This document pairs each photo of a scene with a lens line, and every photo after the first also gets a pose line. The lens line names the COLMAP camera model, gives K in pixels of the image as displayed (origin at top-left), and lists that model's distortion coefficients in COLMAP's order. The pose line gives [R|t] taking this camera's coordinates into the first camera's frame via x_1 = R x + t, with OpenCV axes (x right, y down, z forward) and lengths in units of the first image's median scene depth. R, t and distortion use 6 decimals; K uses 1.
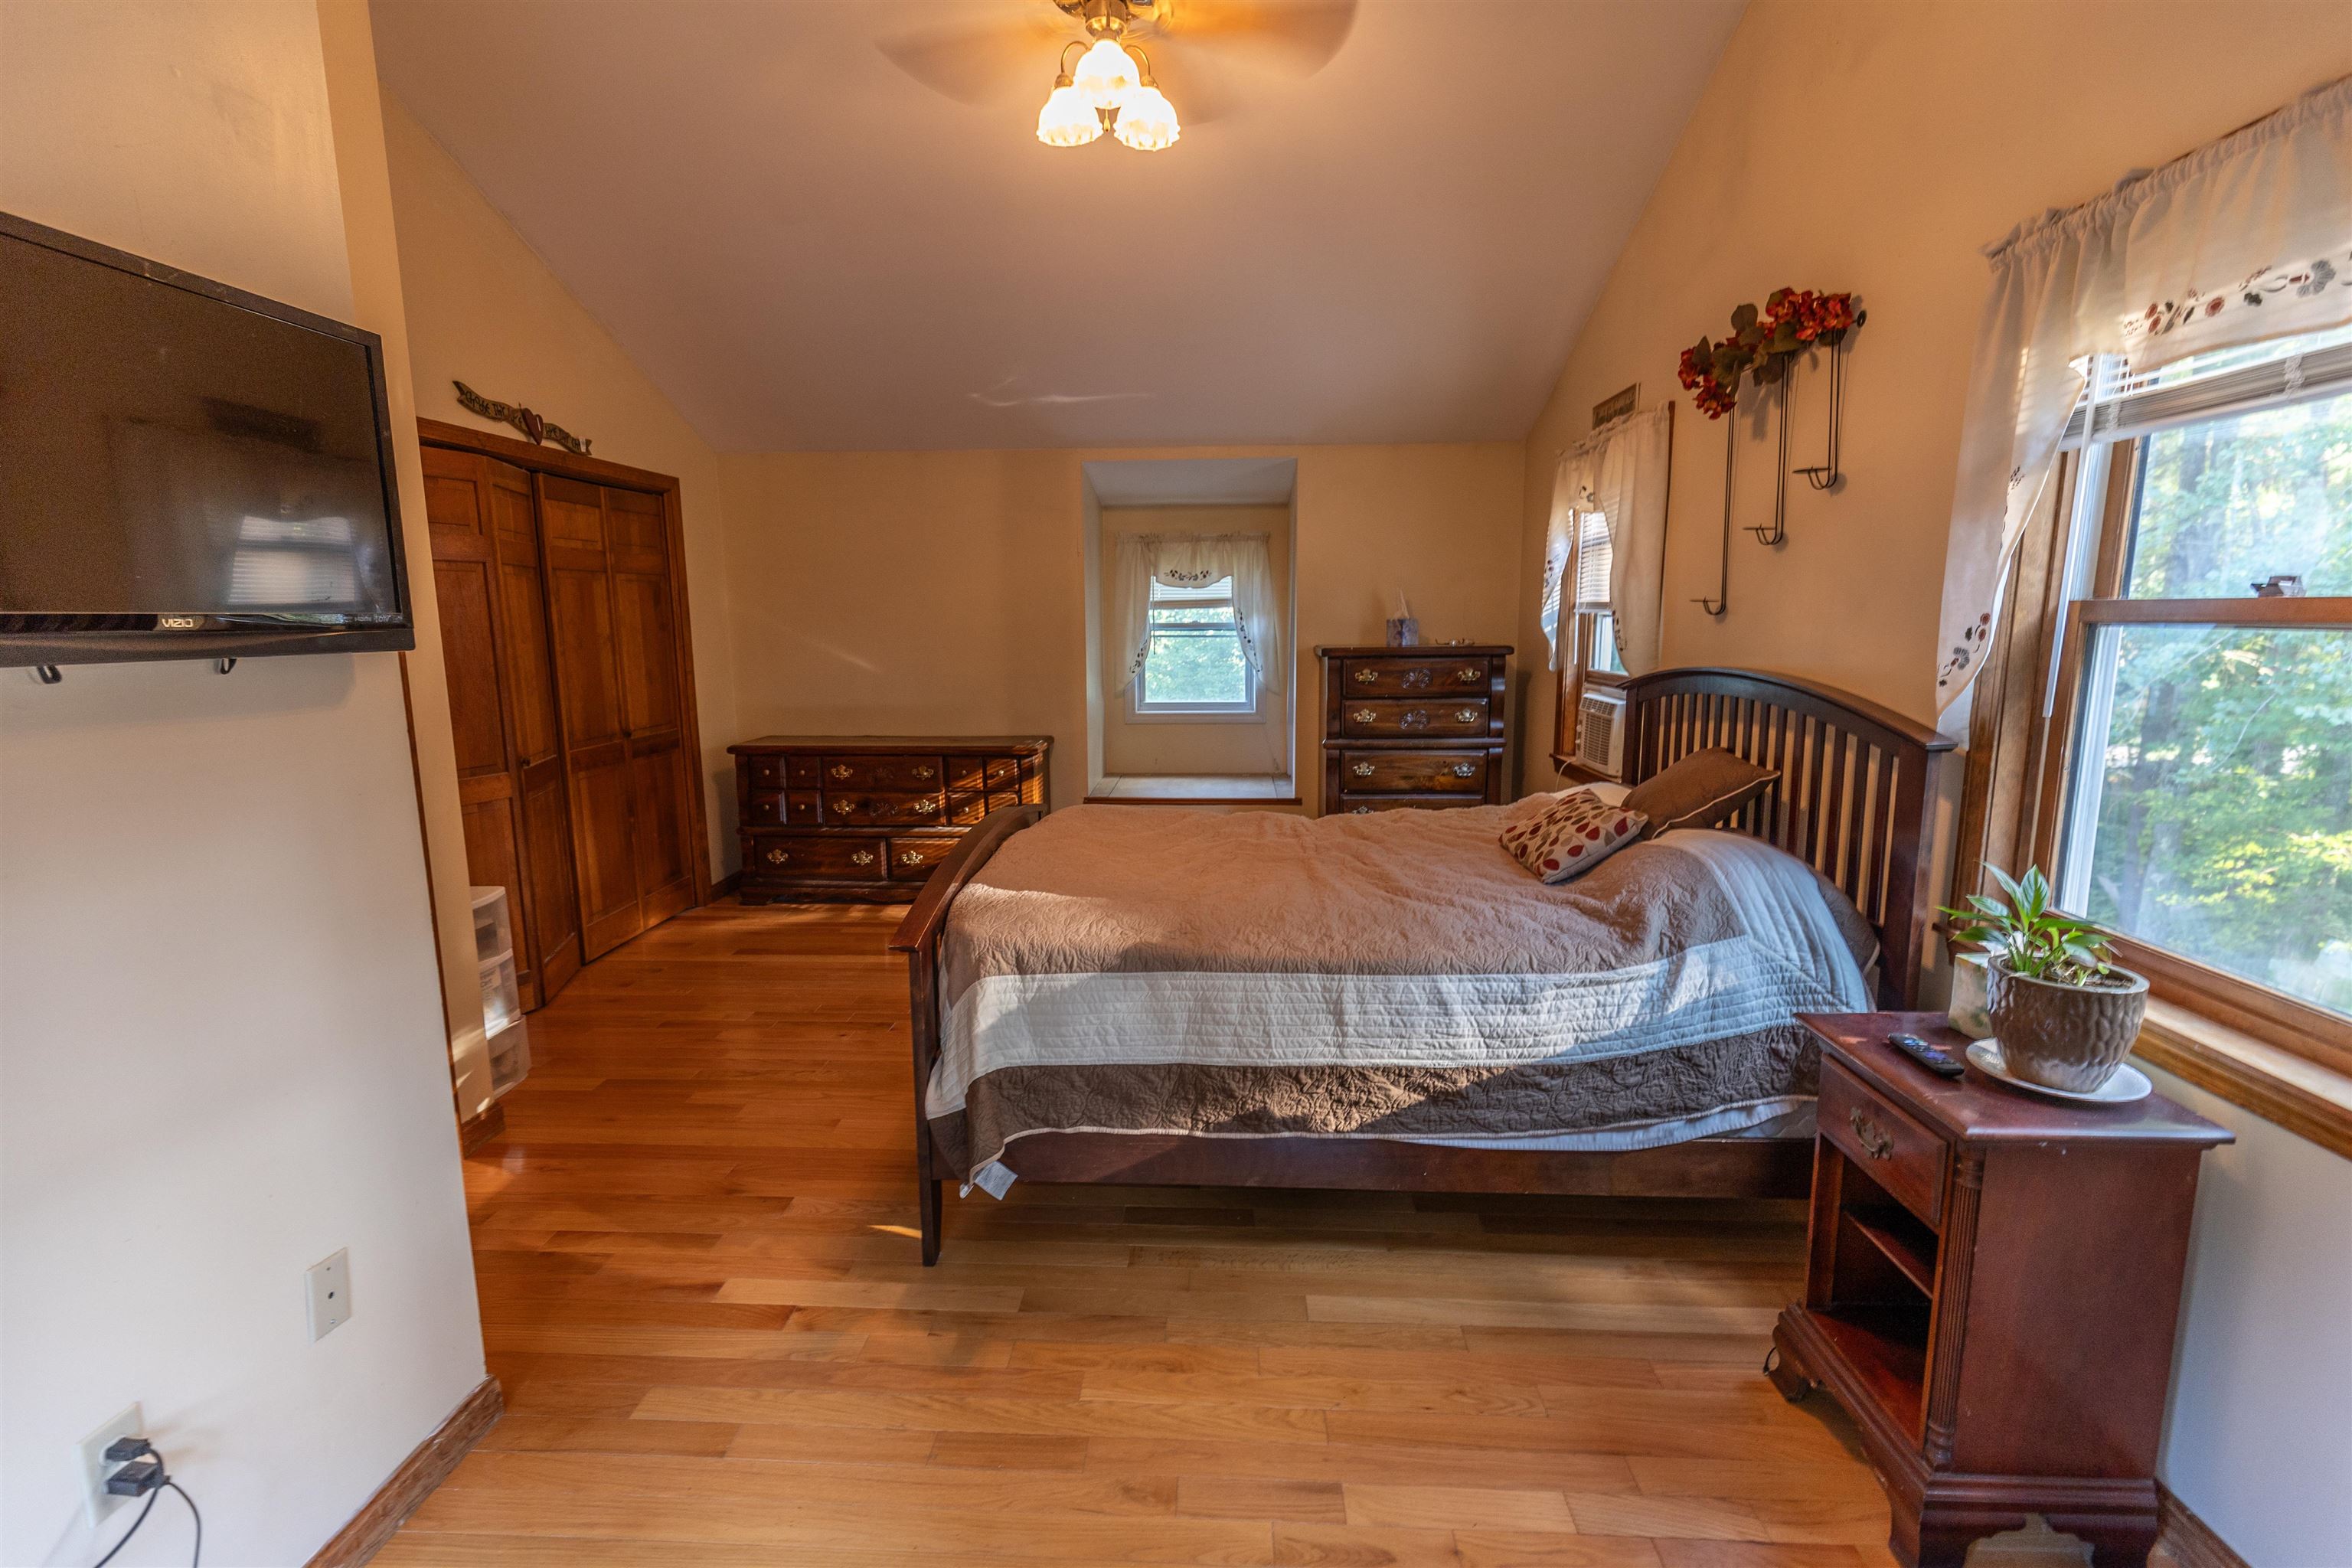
lens RADIAL K [[1043.7, 0, 1171.8], [0, 1043.7, 776.4], [0, 0, 1]] dist [0.004612, -0.001356]
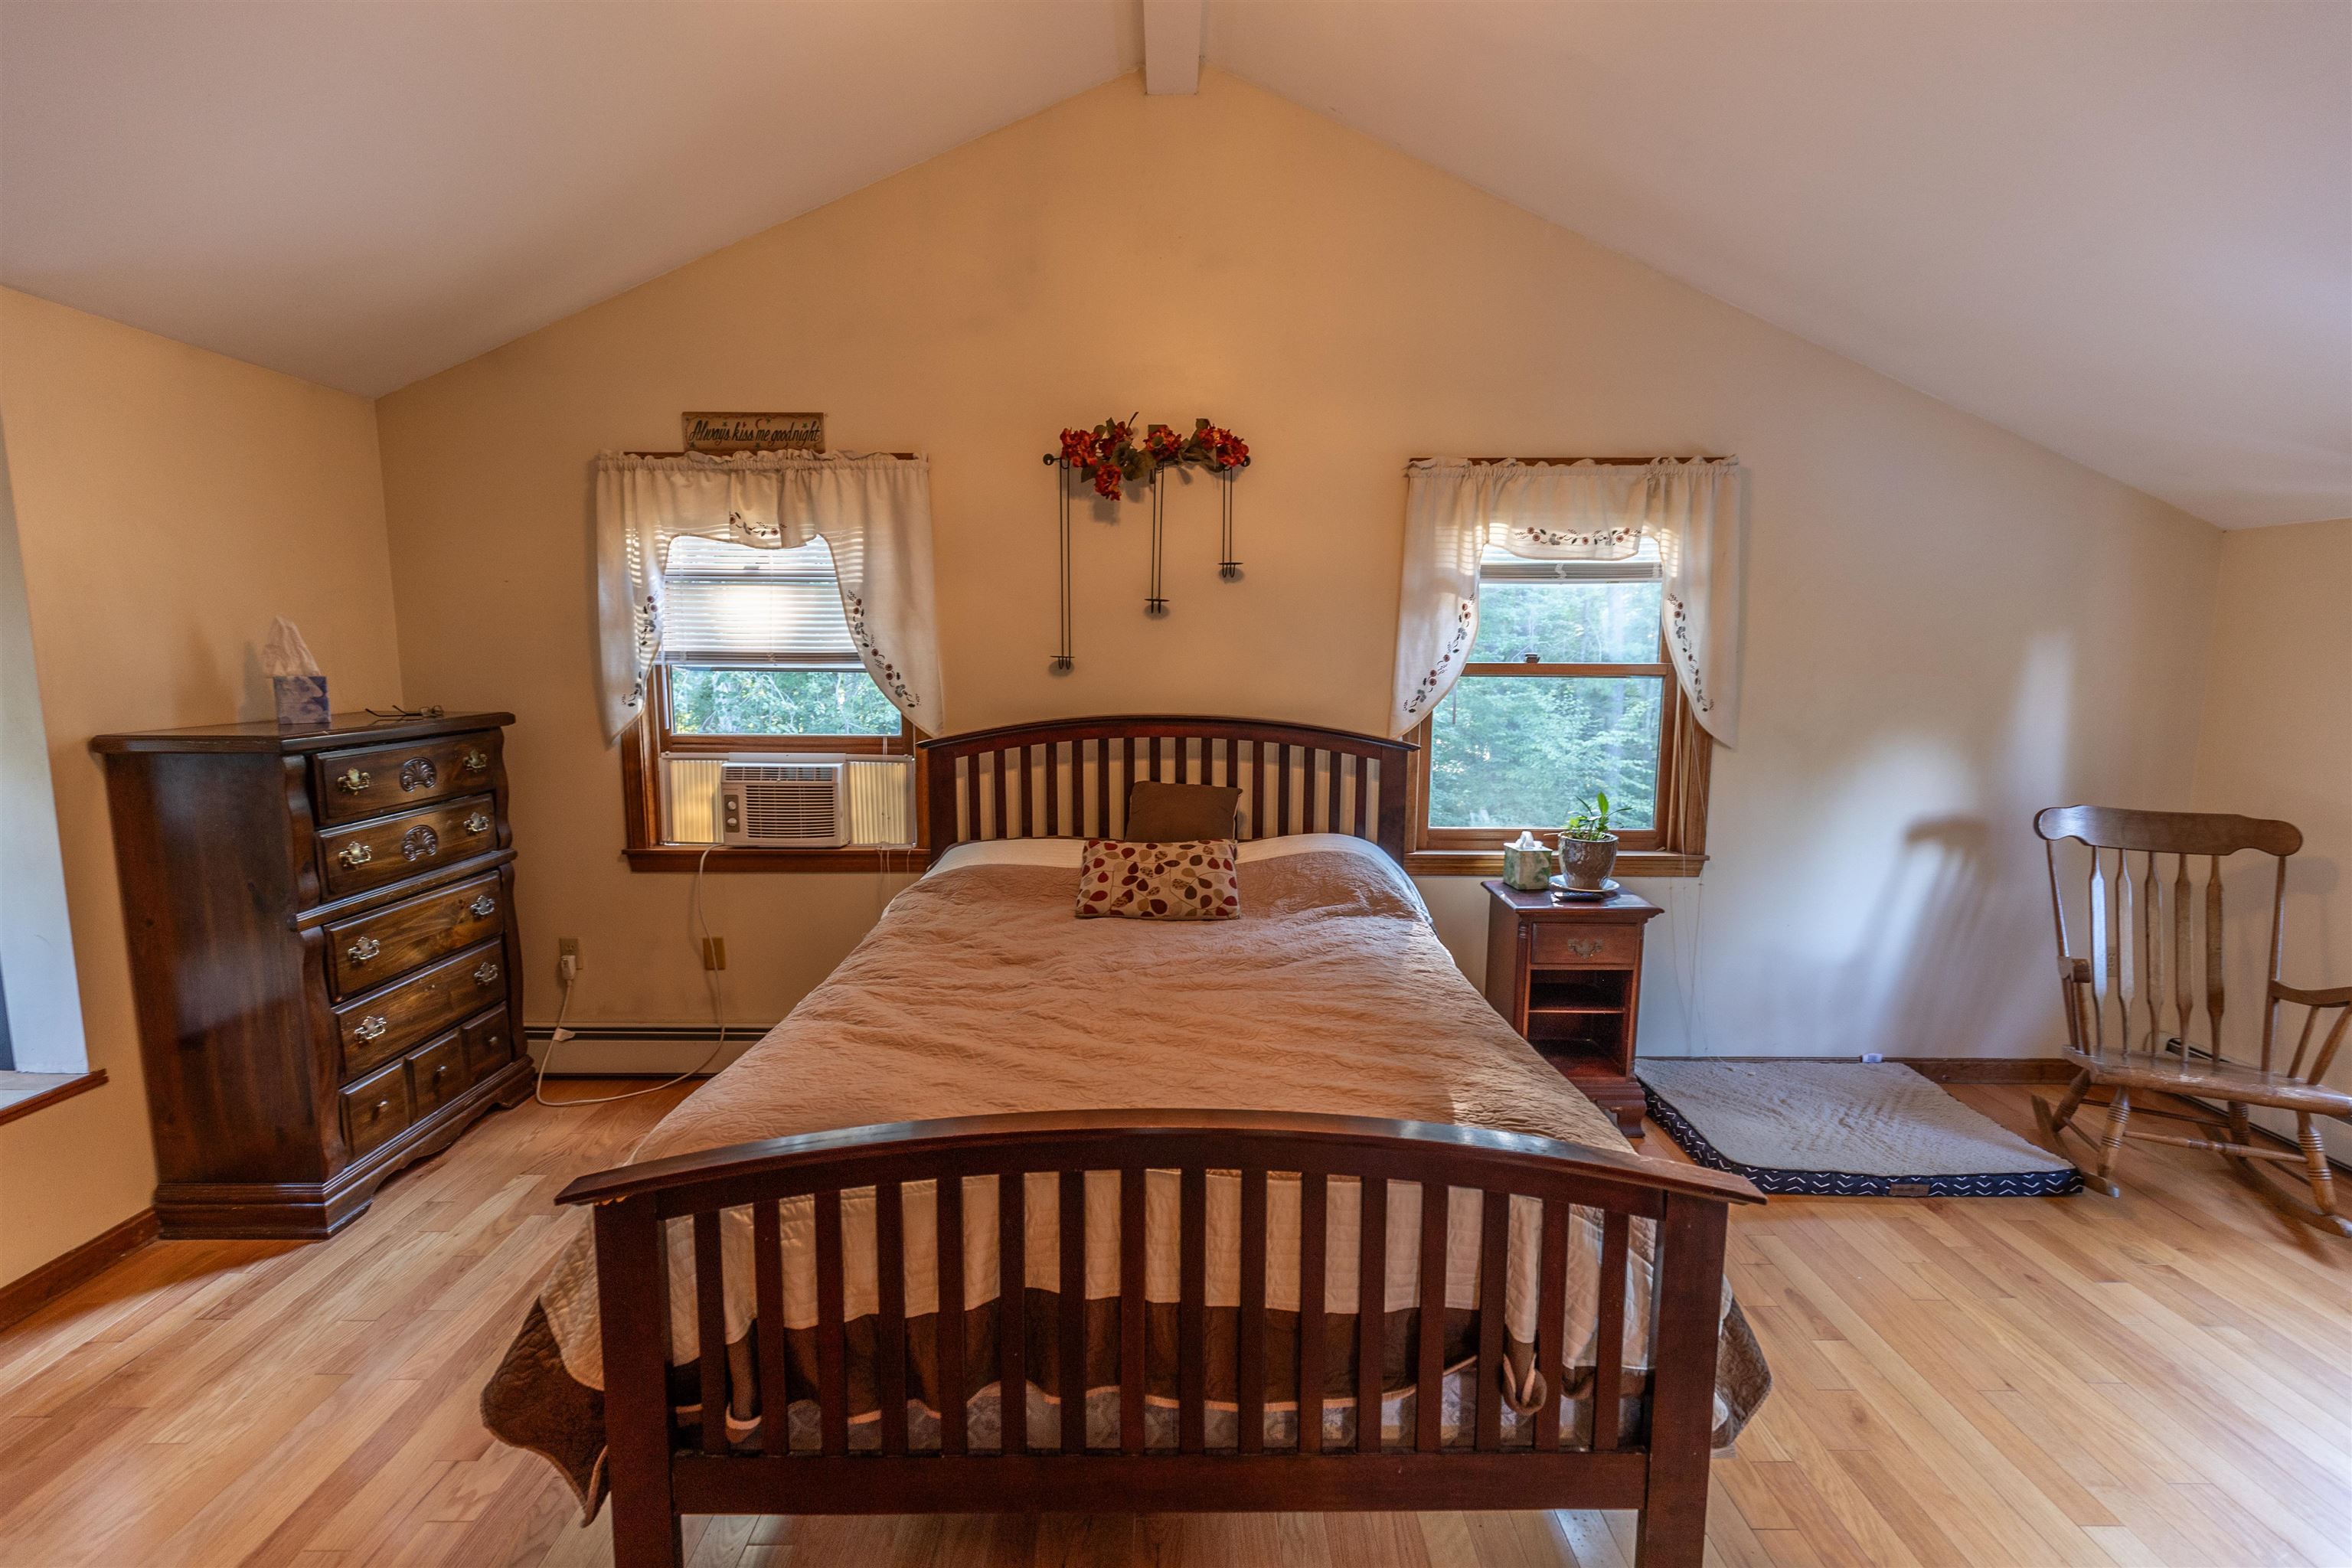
lens RADIAL K [[1043.7, 0, 1164.4], [0, 1043.7, 777.5], [0, 0, 1]] dist [0.004612, -0.001356]
pose [[-0.058610, -0.110472, 0.992150, -0.309026], [0.148116, 0.981895, 0.118080, -0.080478], [-0.987232, 0.153874, -0.041186, 0.491938]]
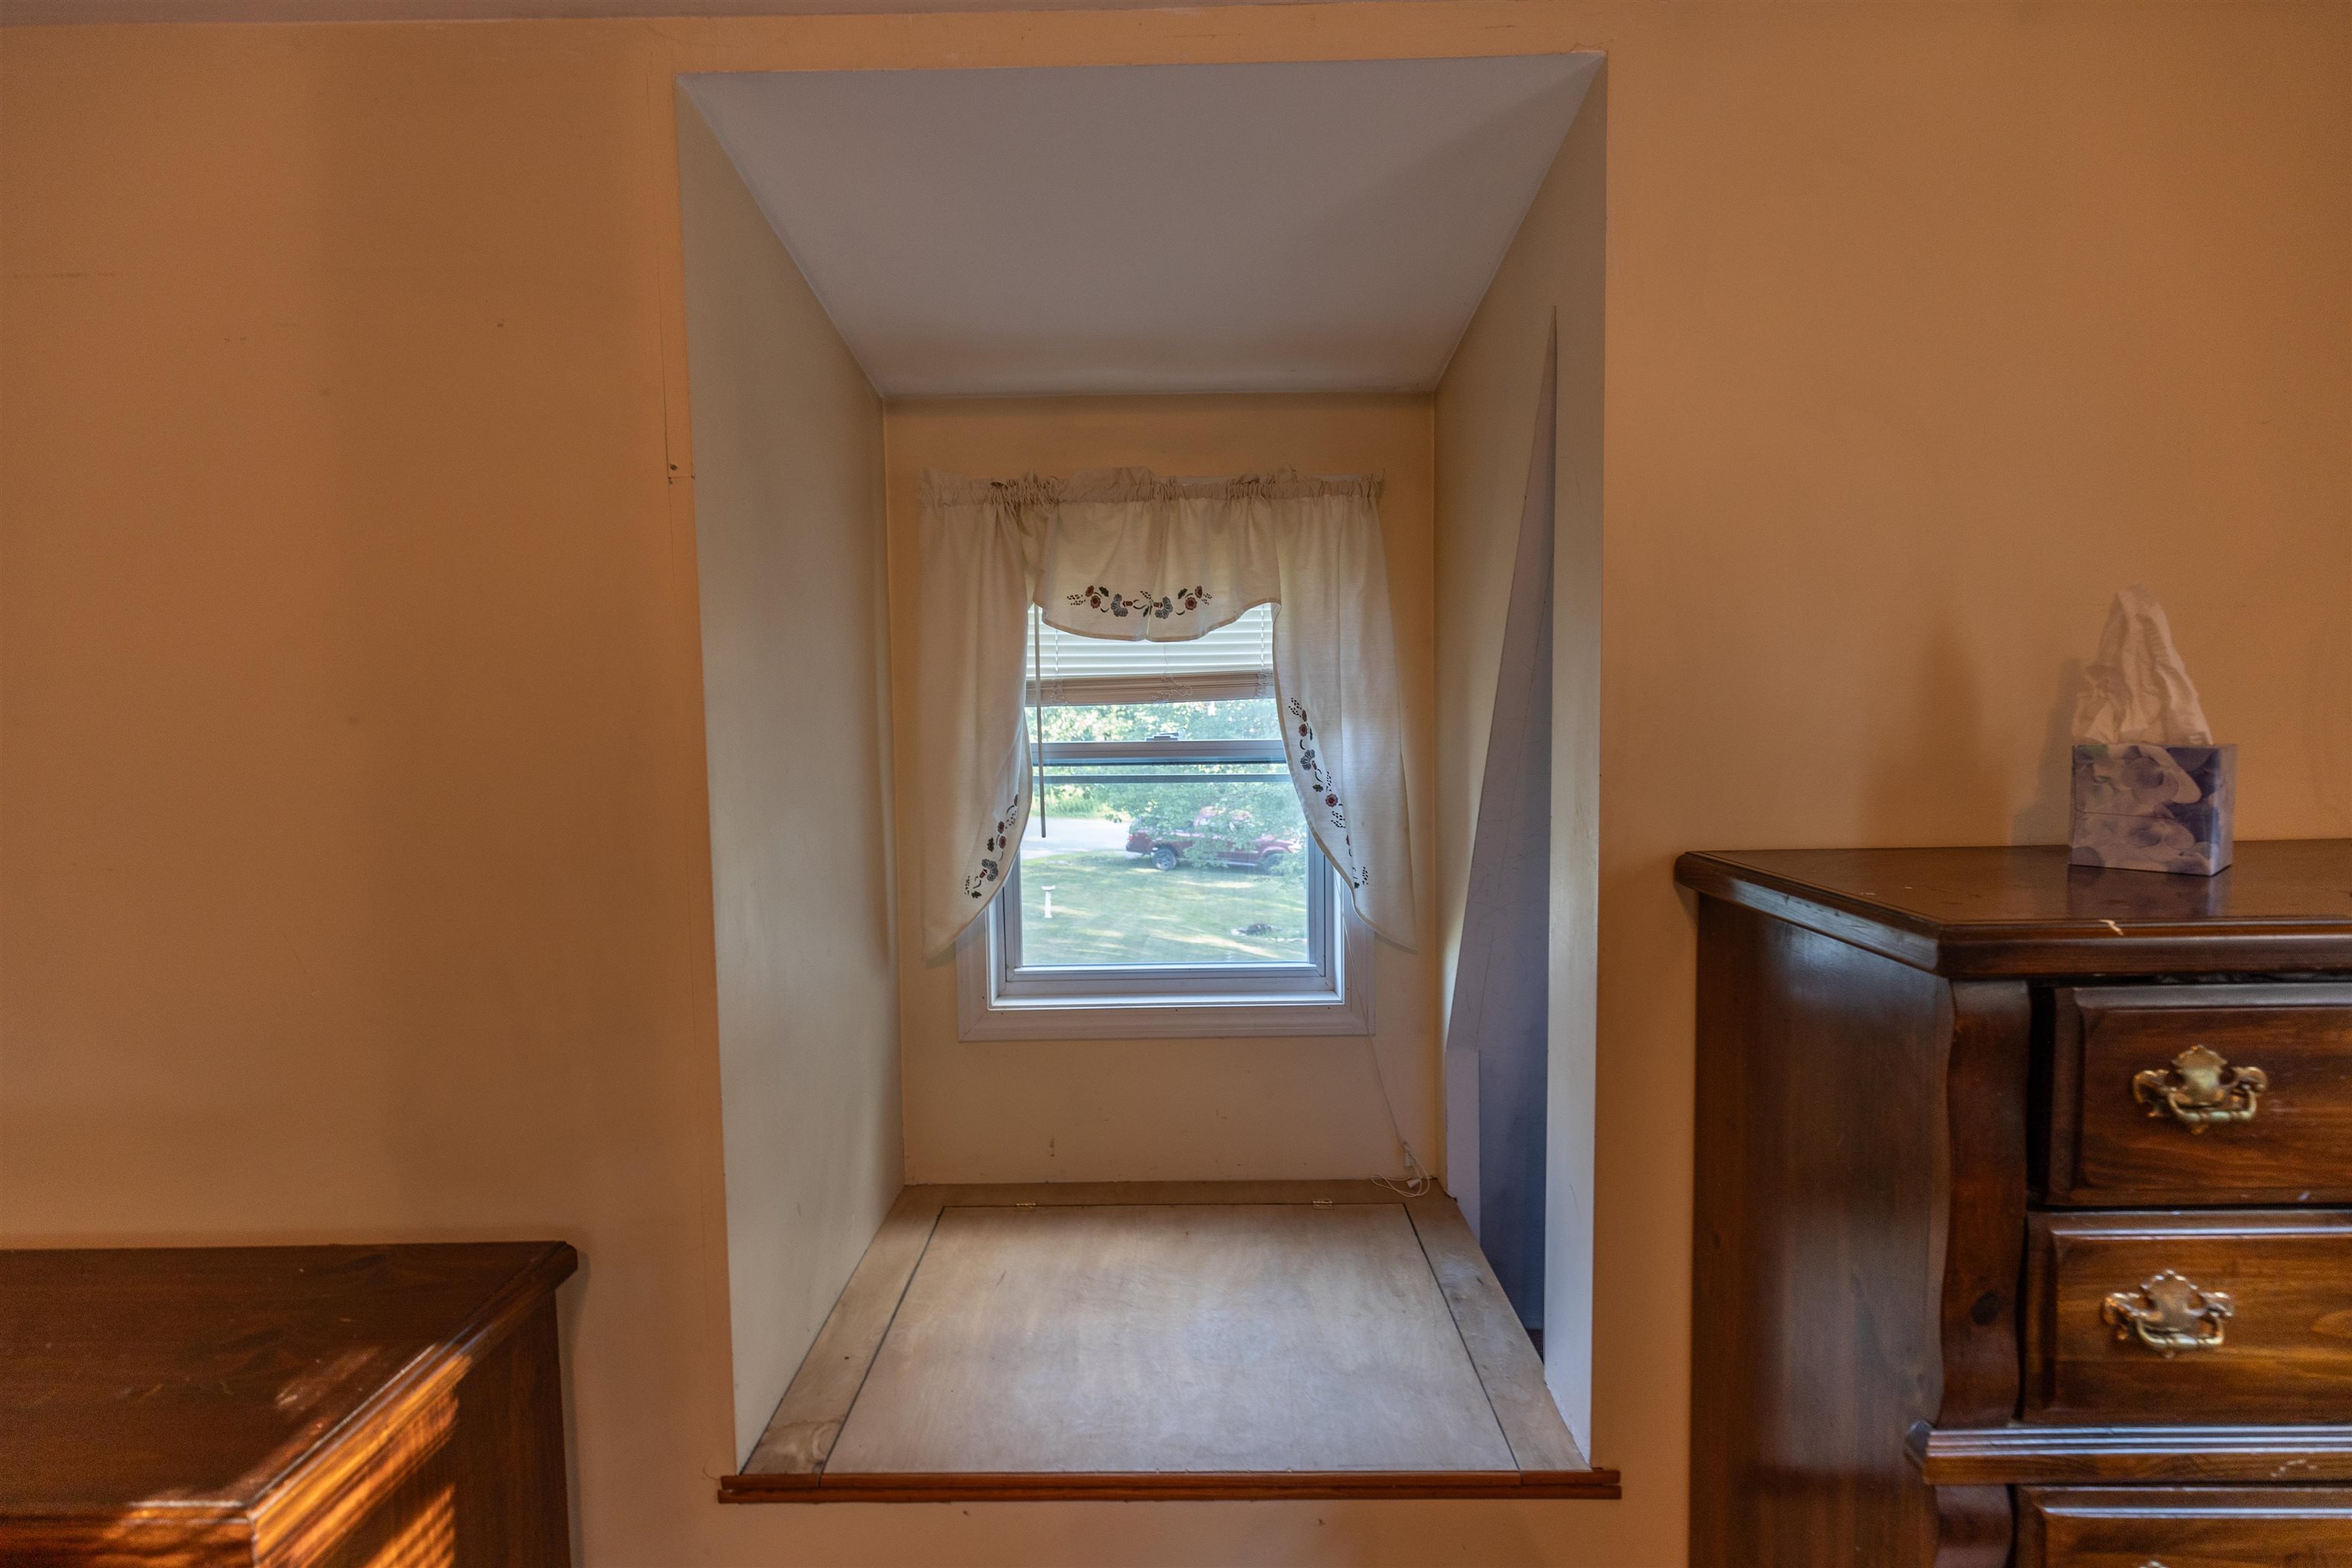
lens RADIAL K [[1043.7, 0, 1169.7], [0, 1043.7, 790.8], [0, 0, 1]] dist [0.004612, -0.001356]
pose [[0.999003, -0.010352, 0.043415, 0.009915], [0.013739, 0.996824, -0.078447, -0.107577], [-0.042465, 0.078965, 0.995972, 0.678633]]
